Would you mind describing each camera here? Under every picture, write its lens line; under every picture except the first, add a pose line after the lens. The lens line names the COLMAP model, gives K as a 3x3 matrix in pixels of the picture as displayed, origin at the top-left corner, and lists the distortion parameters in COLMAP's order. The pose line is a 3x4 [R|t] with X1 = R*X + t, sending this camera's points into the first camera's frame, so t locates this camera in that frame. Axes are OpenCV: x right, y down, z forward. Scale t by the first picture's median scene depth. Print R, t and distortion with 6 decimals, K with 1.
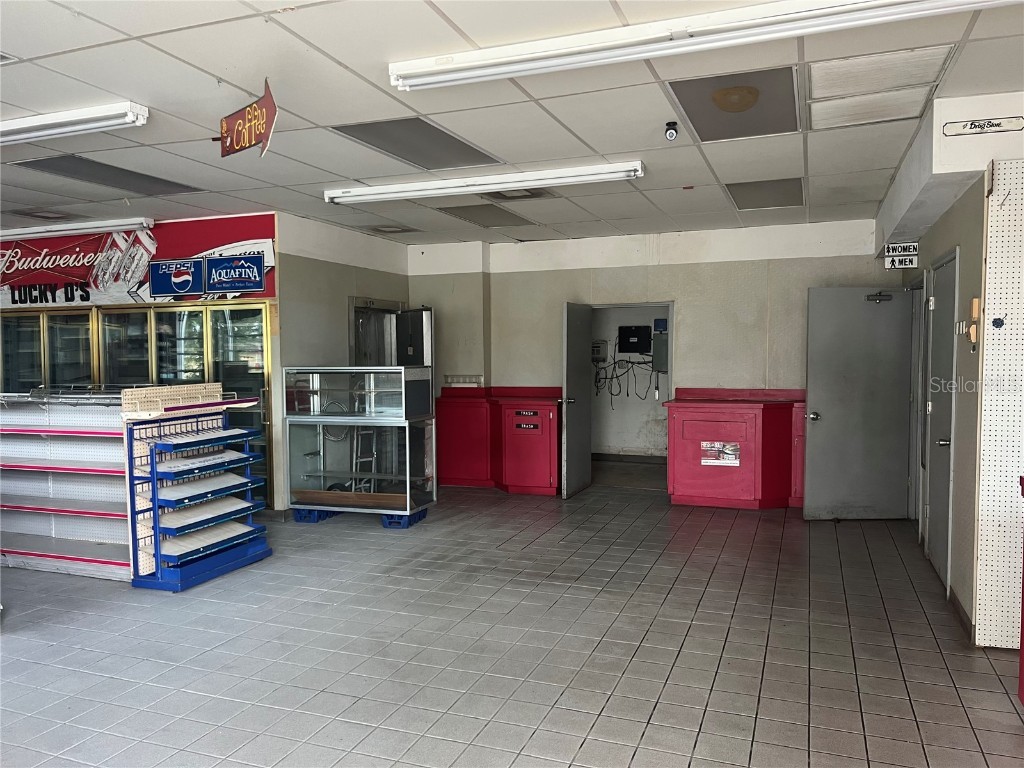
lens RADIAL K [[780.6, 0, 514.6], [0, 780.6, 387.8], [0, 0, 1]] dist [0.054693, -0.057453]
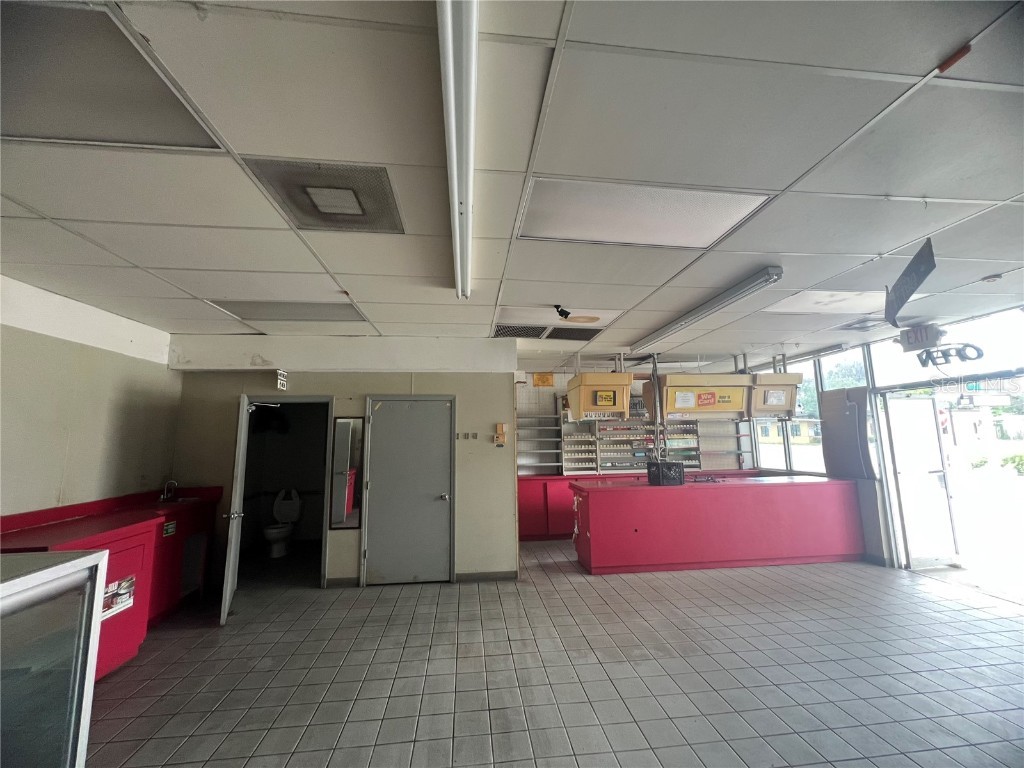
lens RADIAL K [[416.0, 0, 511.8], [0, 416.0, 387.1], [0, 0, 1]] dist [0.000445, 0.000558]
pose [[-0.445608, 0.137482, 0.884609, -0.277062], [0.070893, 0.990453, -0.118221, -0.039491], [-0.892417, 0.010032, -0.451100, 0.848651]]
